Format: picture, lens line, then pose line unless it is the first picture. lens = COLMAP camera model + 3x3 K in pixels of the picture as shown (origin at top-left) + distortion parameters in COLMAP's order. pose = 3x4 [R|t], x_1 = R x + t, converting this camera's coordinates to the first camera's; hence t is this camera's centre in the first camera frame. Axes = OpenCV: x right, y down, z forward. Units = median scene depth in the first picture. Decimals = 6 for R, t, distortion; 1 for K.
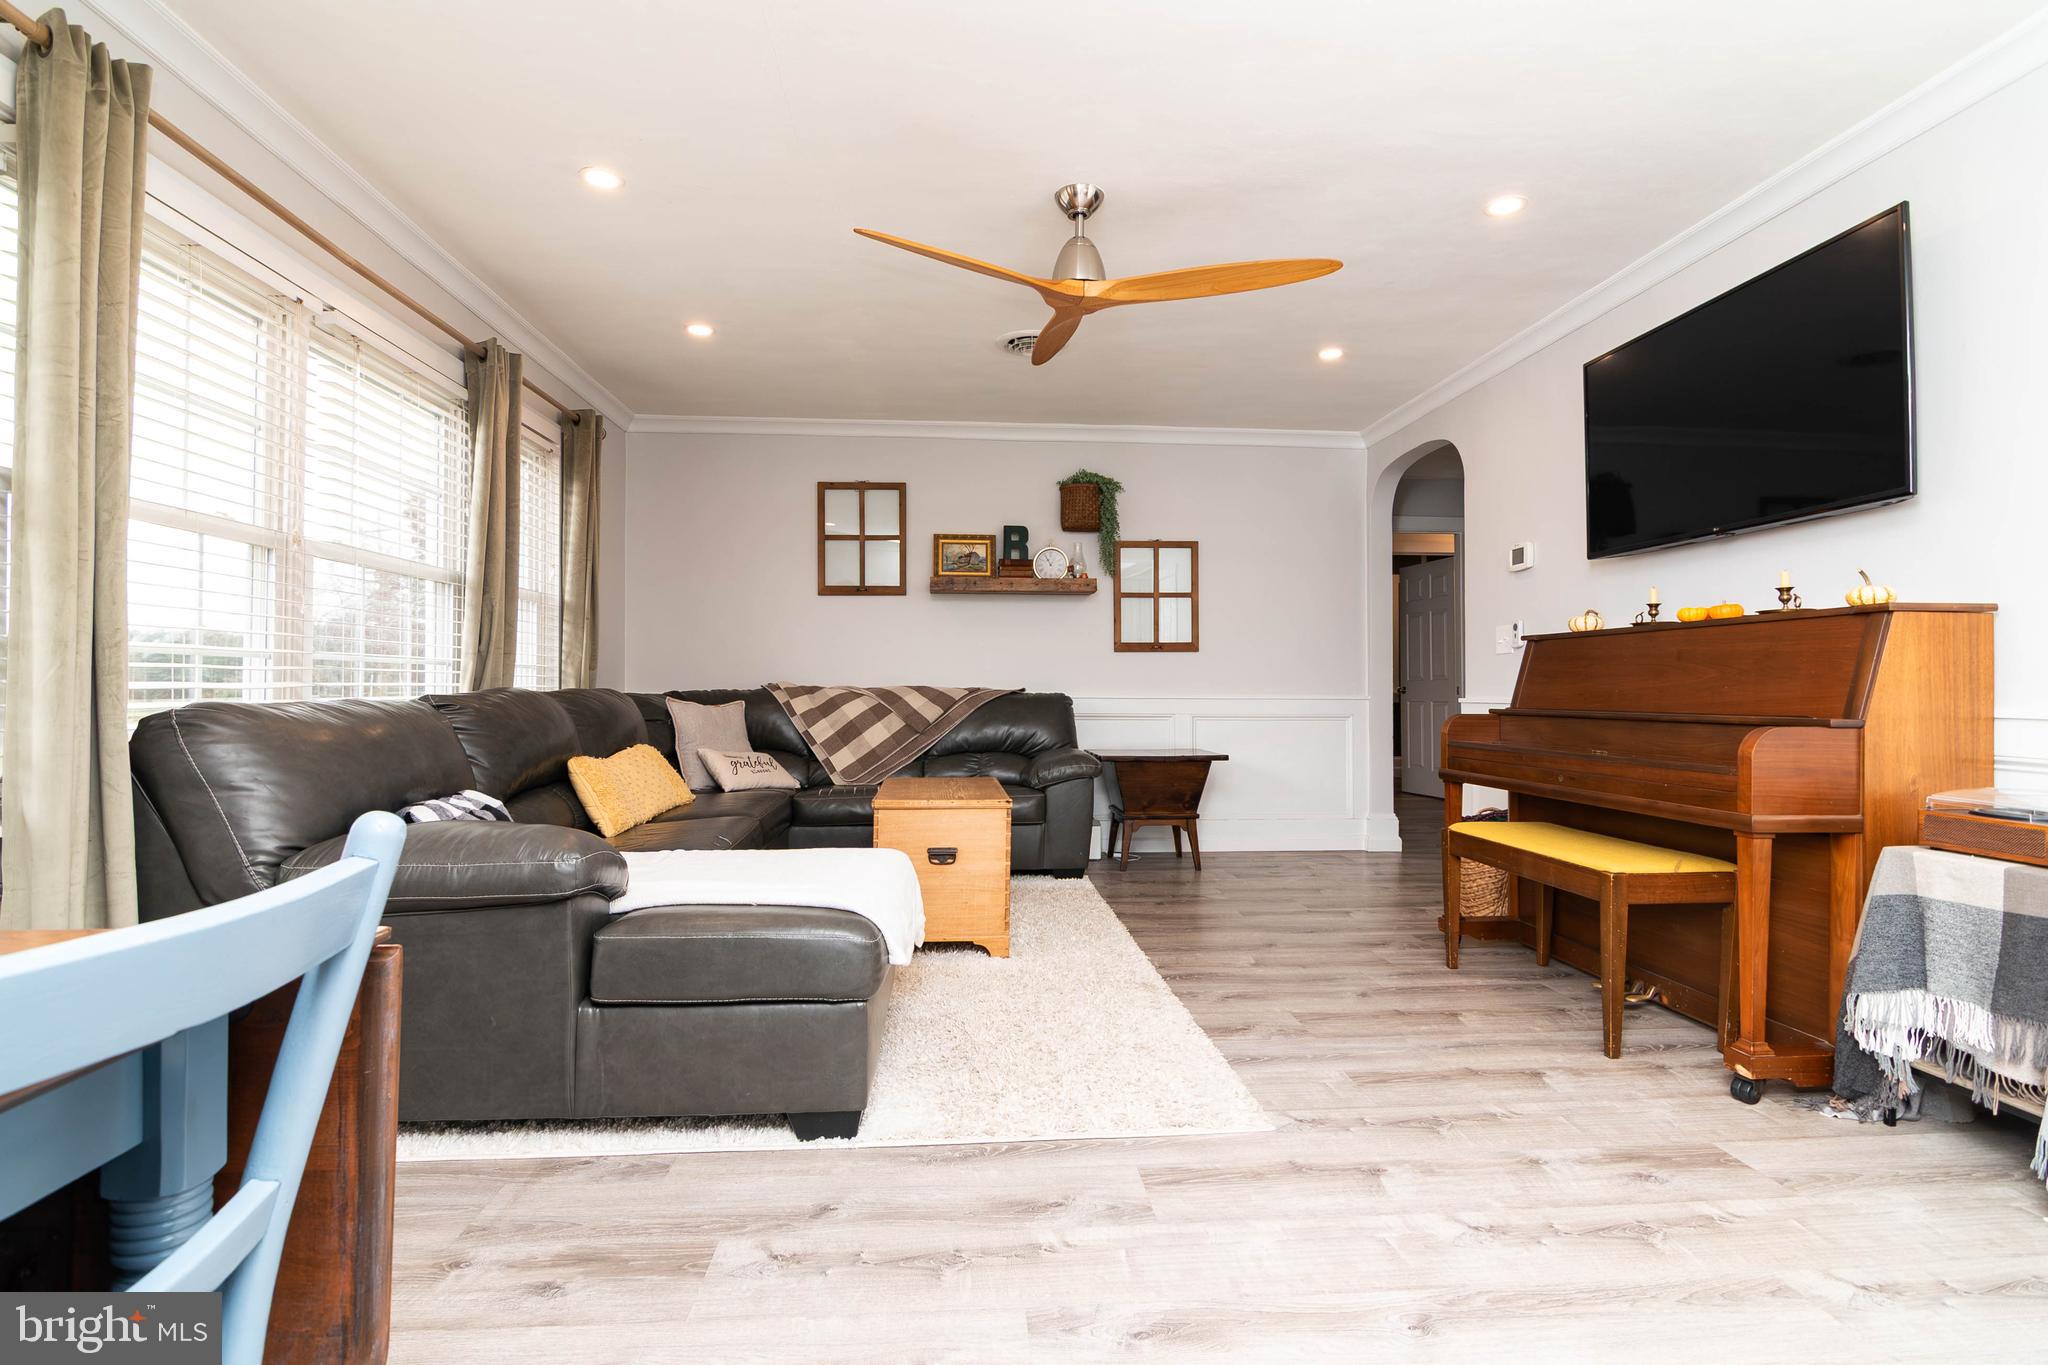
lens RADIAL K [[998.1, 0, 1024.0], [0, 998.1, 682.5], [0, 0, 1]] dist [-0.009872, -0.000496]
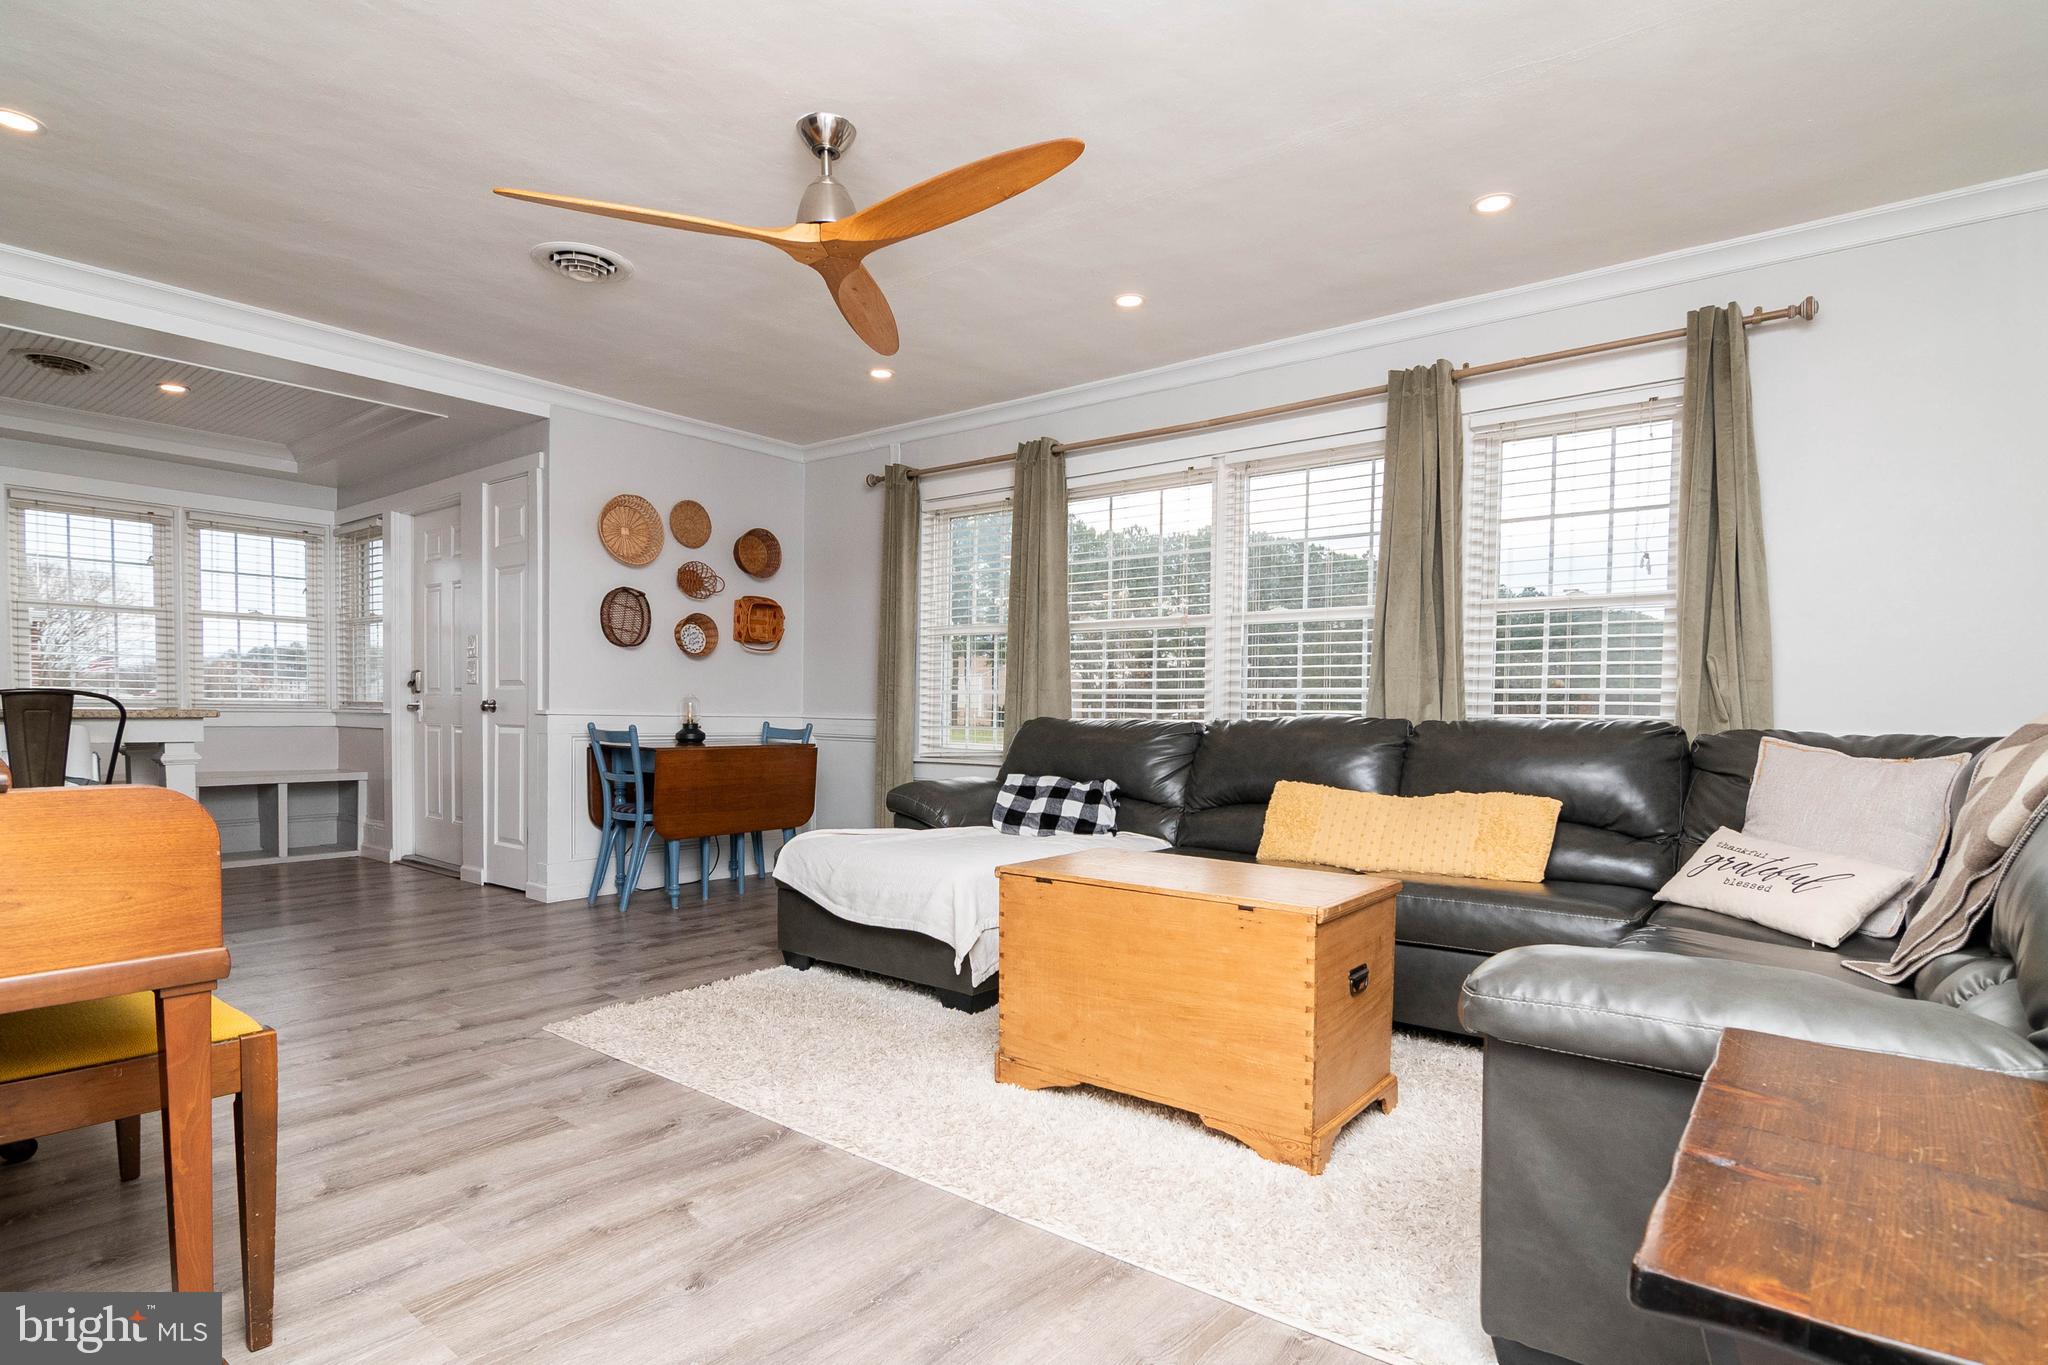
lens RADIAL K [[1035.6, 0, 1029.1], [0, 1035.6, 746.6], [0, 0, 1]] dist [-0.018094, -0.000261]
pose [[-0.680844, 0.015173, -0.732271, 0.382981], [-0.008686, 0.999548, 0.028787, 0.007549], [0.732377, 0.025960, -0.680405, 1.130028]]
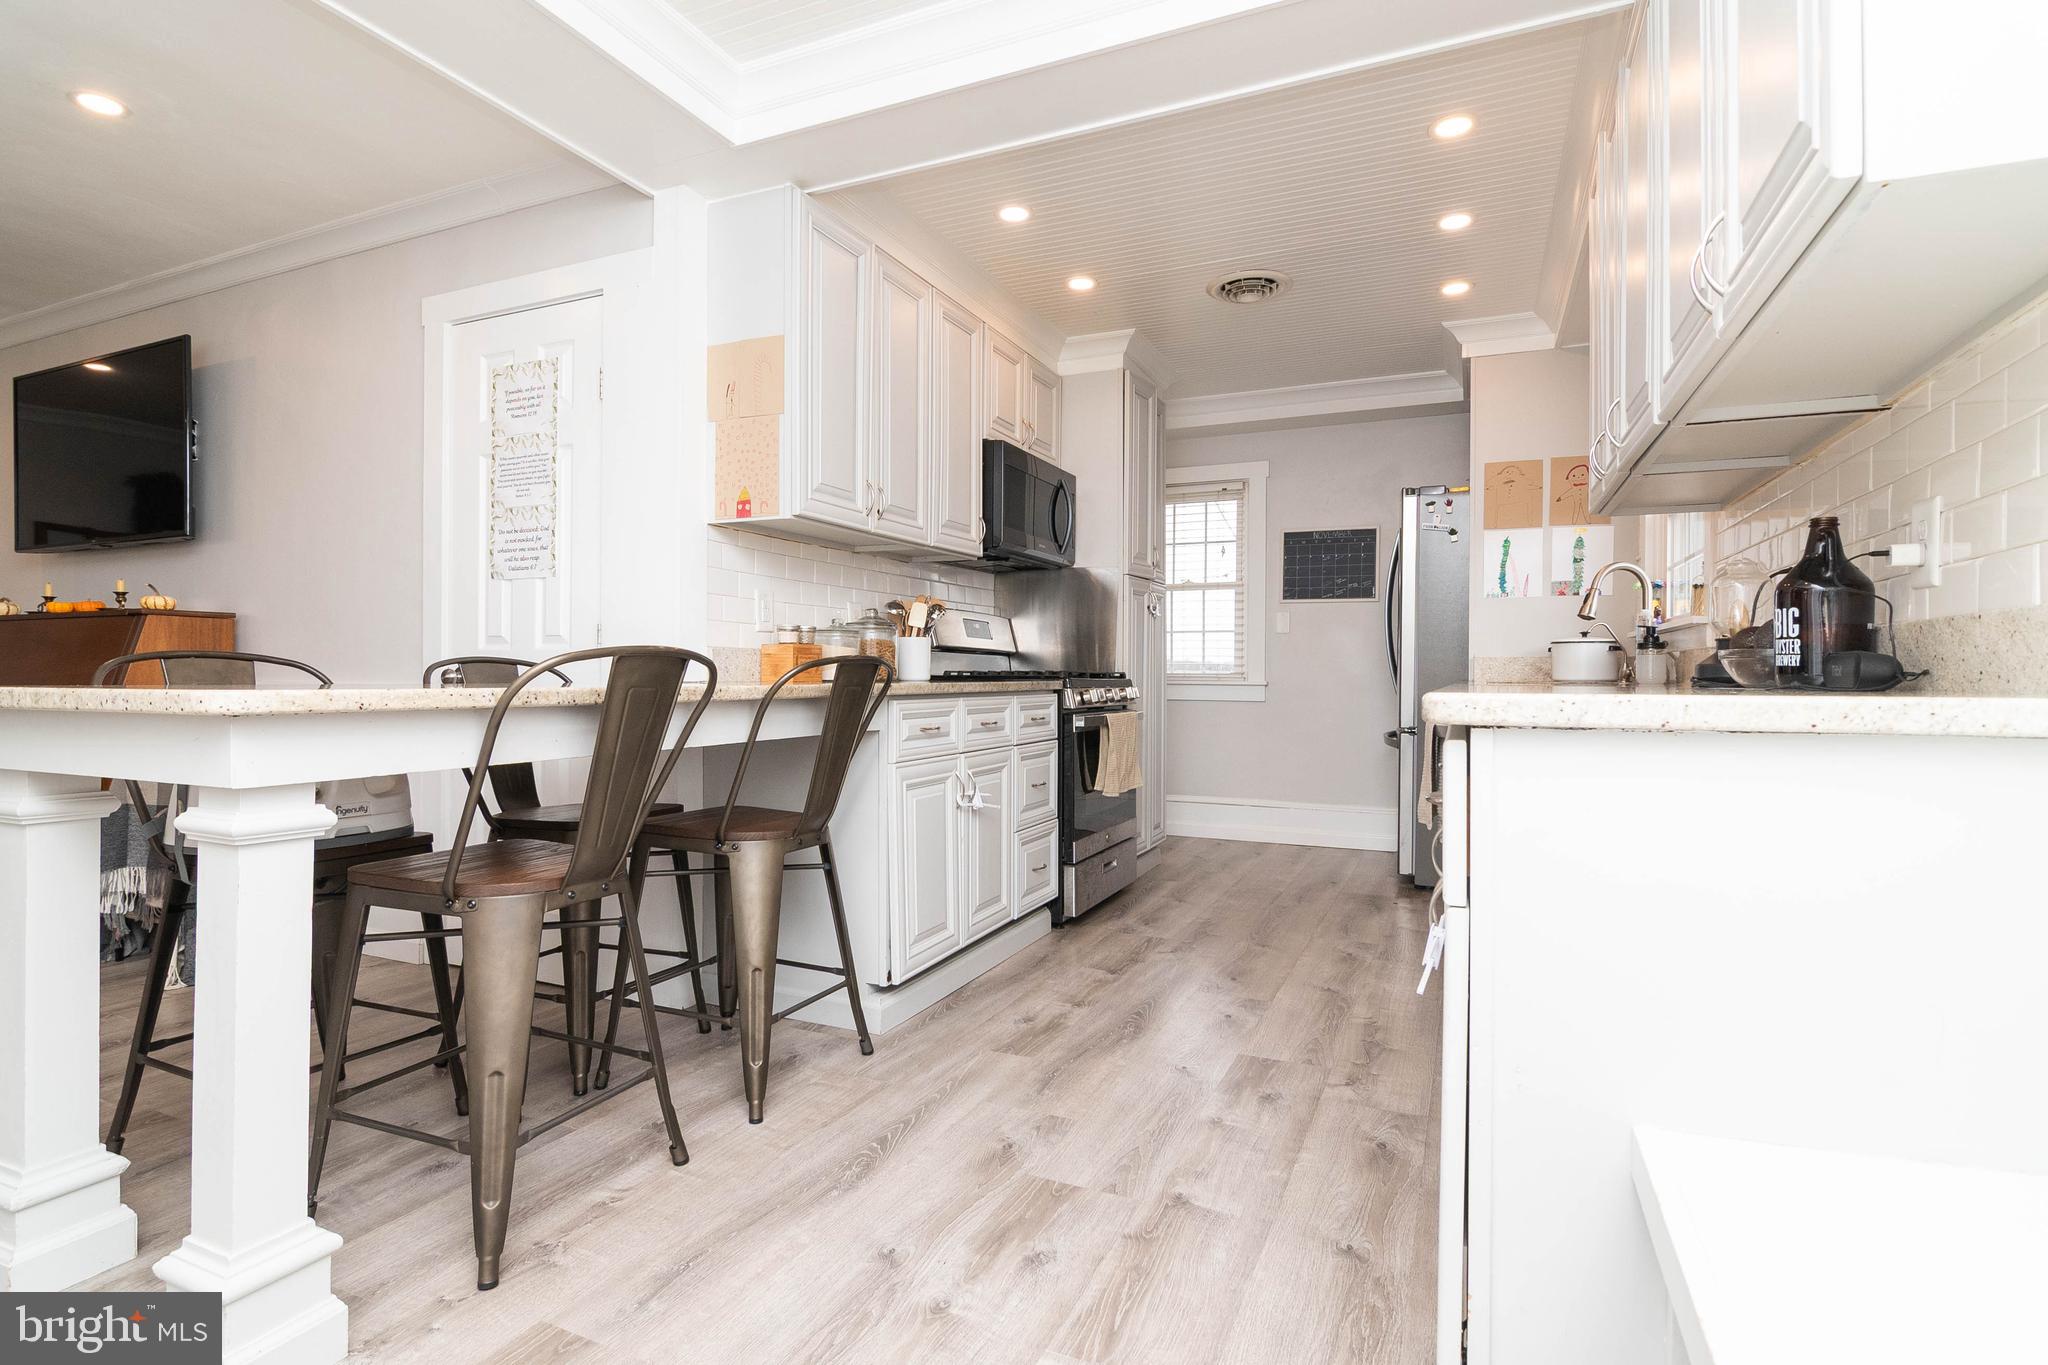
lens RADIAL K [[998.1, 0, 1024.0], [0, 998.1, 682.5], [0, 0, 1]] dist [-0.009872, -0.000496]
pose [[0.475523, -0.005683, 0.879685, 0.097555], [-0.019659, 0.999661, 0.017085, -0.011717], [-0.879484, -0.025418, 0.475250, -0.433926]]
